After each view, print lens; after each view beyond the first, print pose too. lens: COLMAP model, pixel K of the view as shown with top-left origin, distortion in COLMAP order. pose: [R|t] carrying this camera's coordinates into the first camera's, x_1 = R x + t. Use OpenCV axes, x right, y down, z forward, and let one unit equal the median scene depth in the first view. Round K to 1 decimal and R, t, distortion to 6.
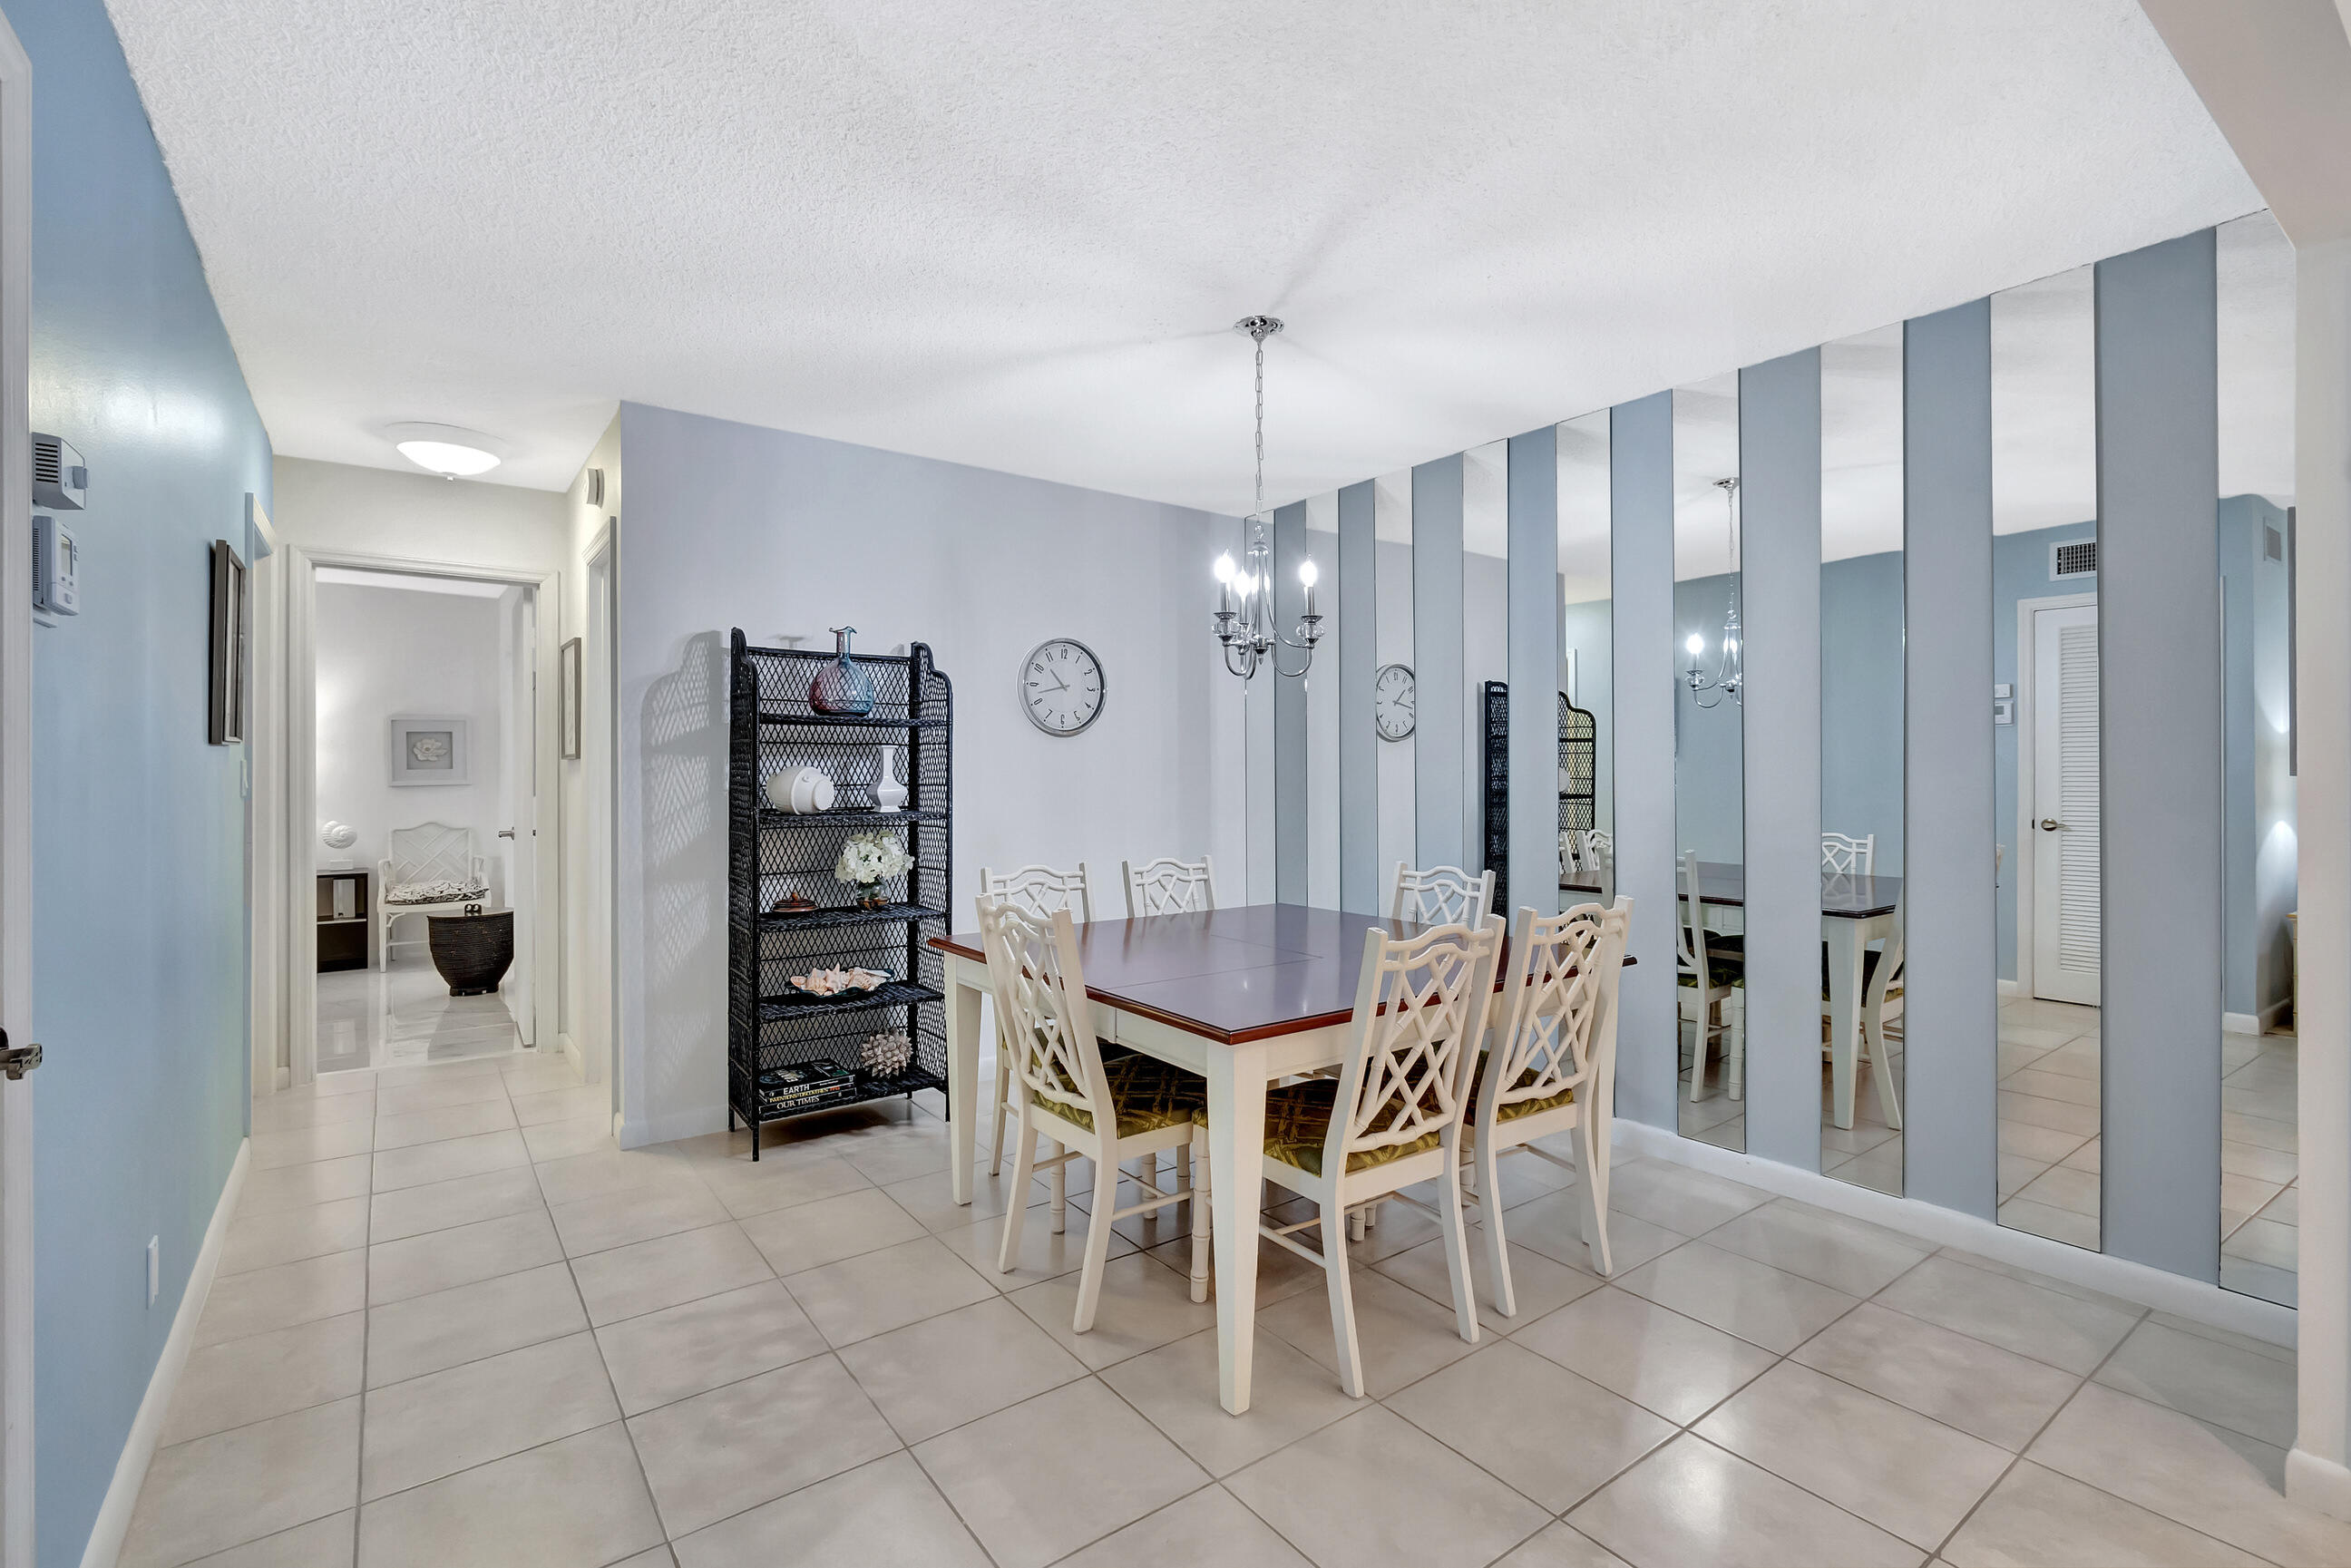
lens RADIAL K [[1028.6, 0, 1152.5], [0, 1028.6, 769.1], [0, 0, 1]] dist [0.002233, 0.000704]
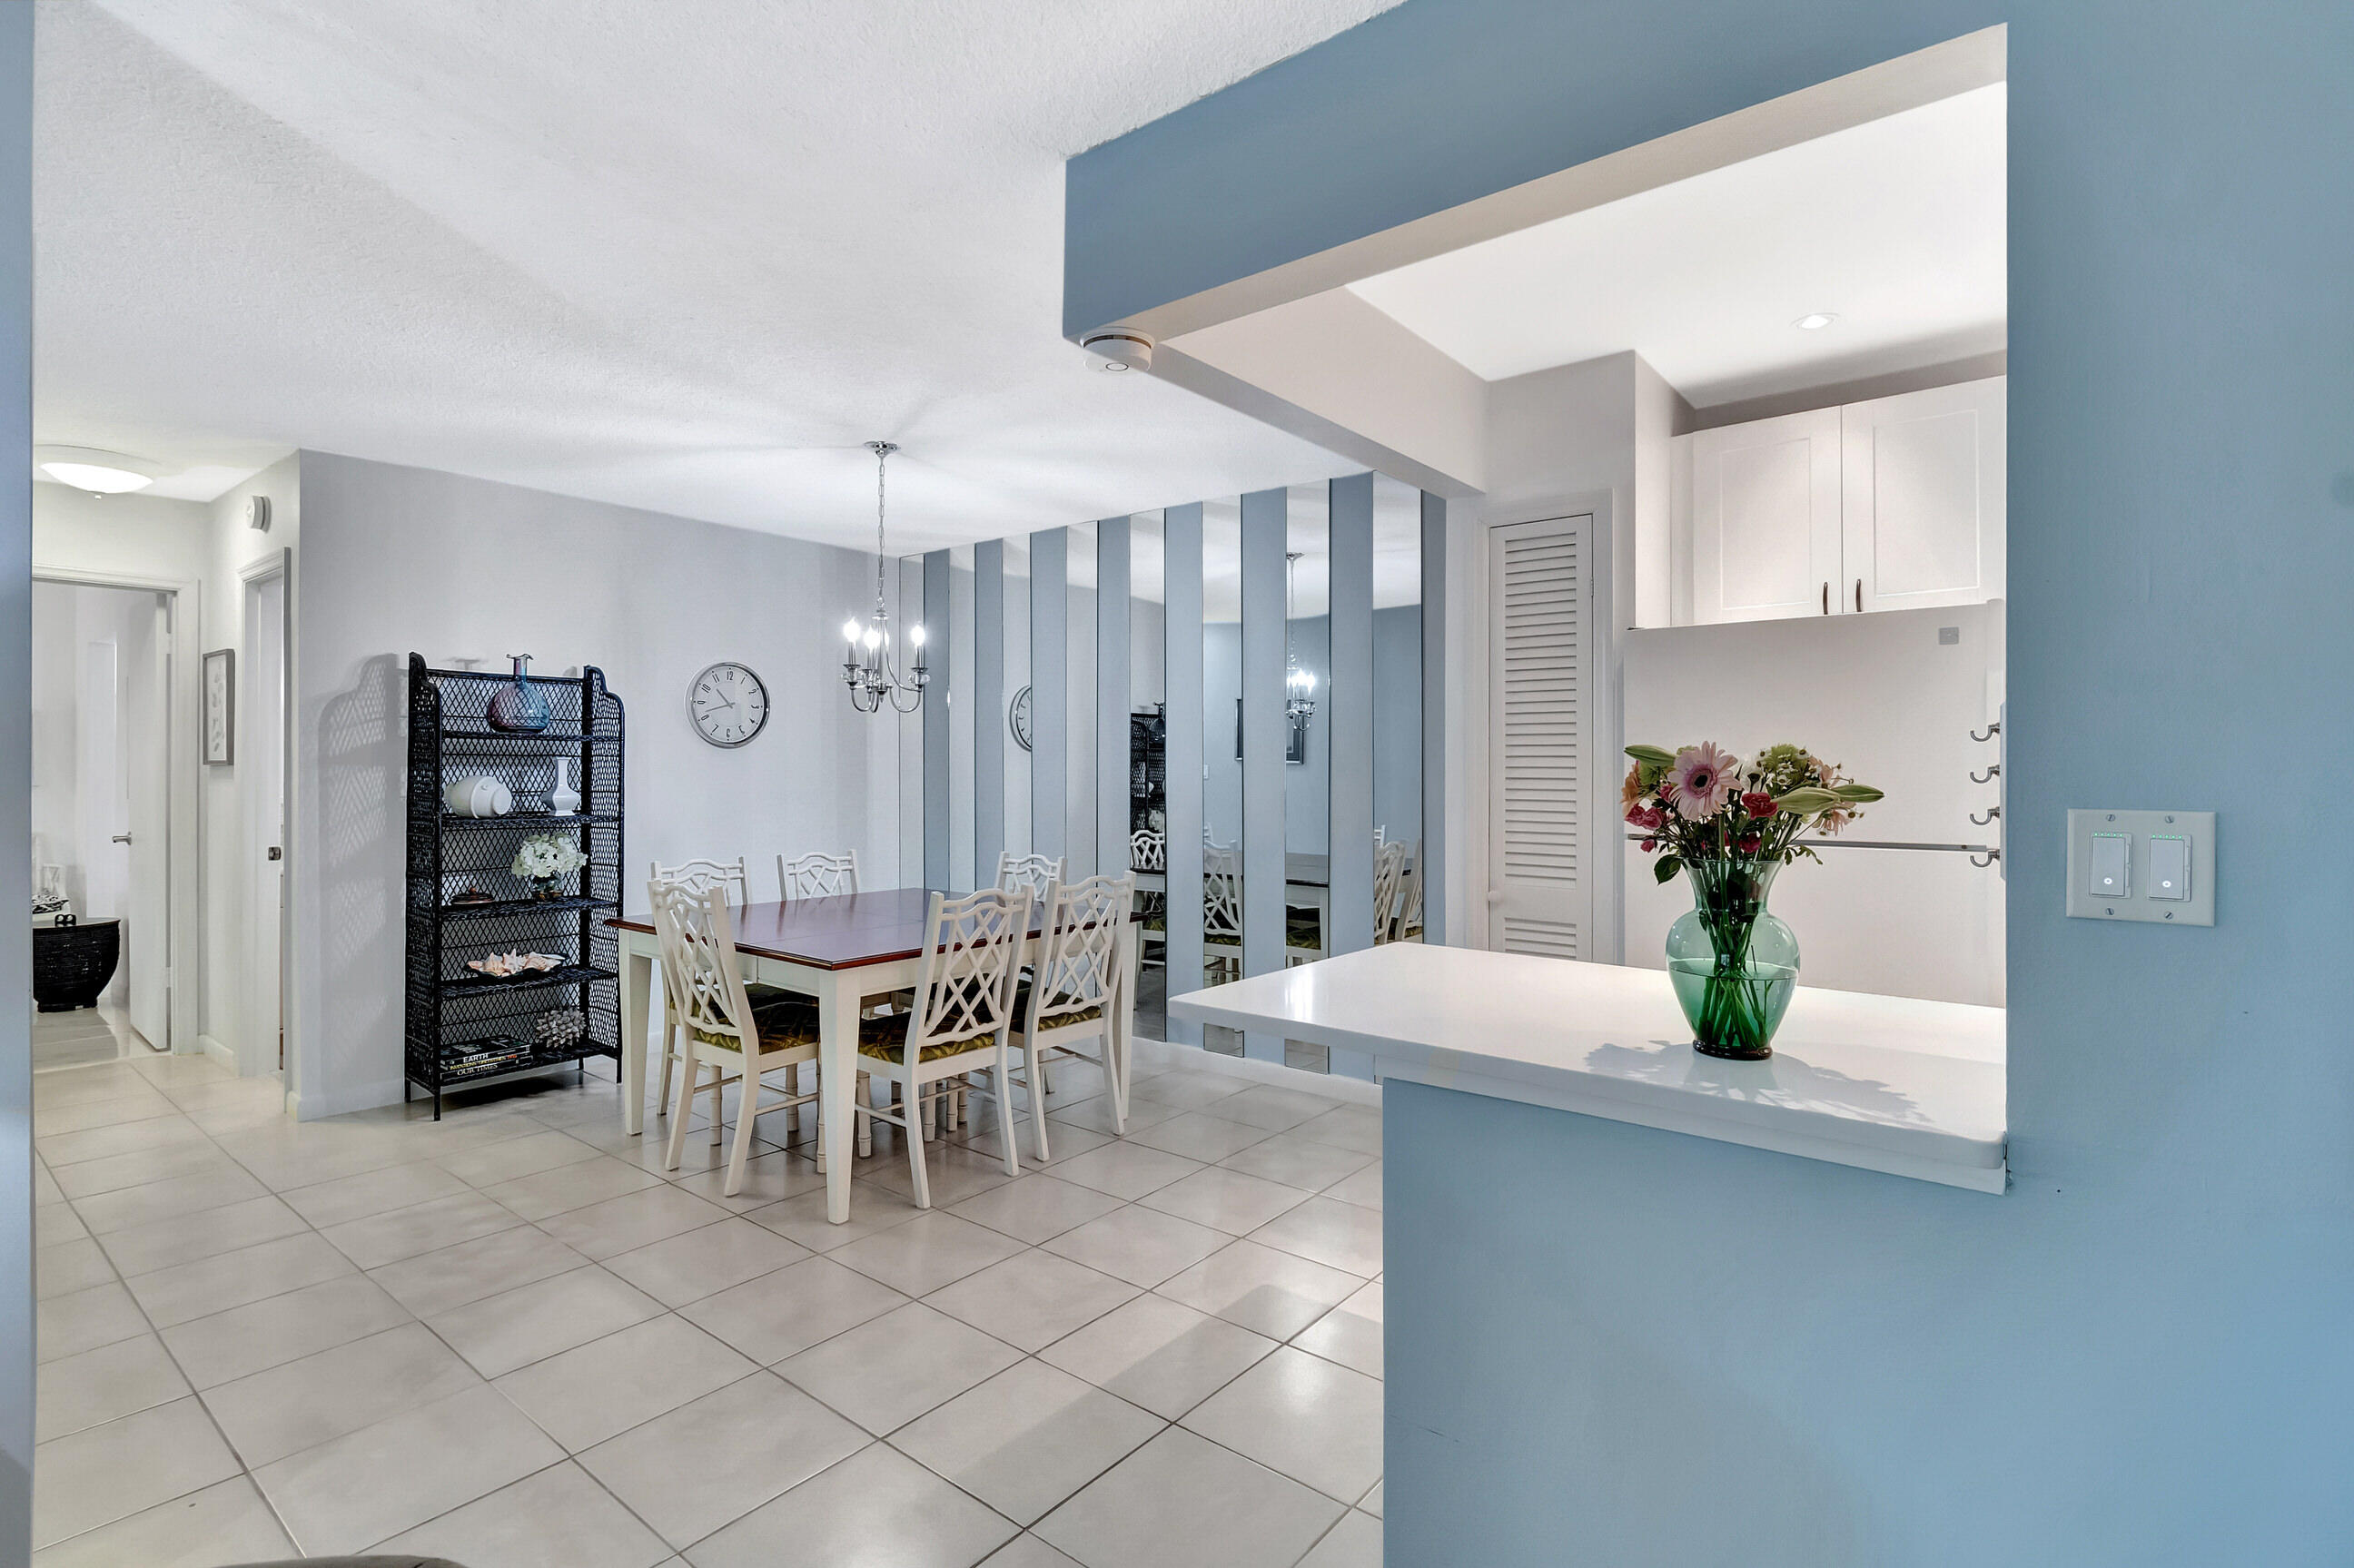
lens RADIAL K [[1094.2, 0, 1143.1], [0, 1094.2, 773.1], [0, 0, 1]] dist [0.003123, 0.000301]
pose [[0.966409, 0.004494, 0.256970, 0.058783], [-0.006547, 0.999953, 0.007136, -0.020276], [-0.256926, -0.008579, 0.966393, -0.378200]]
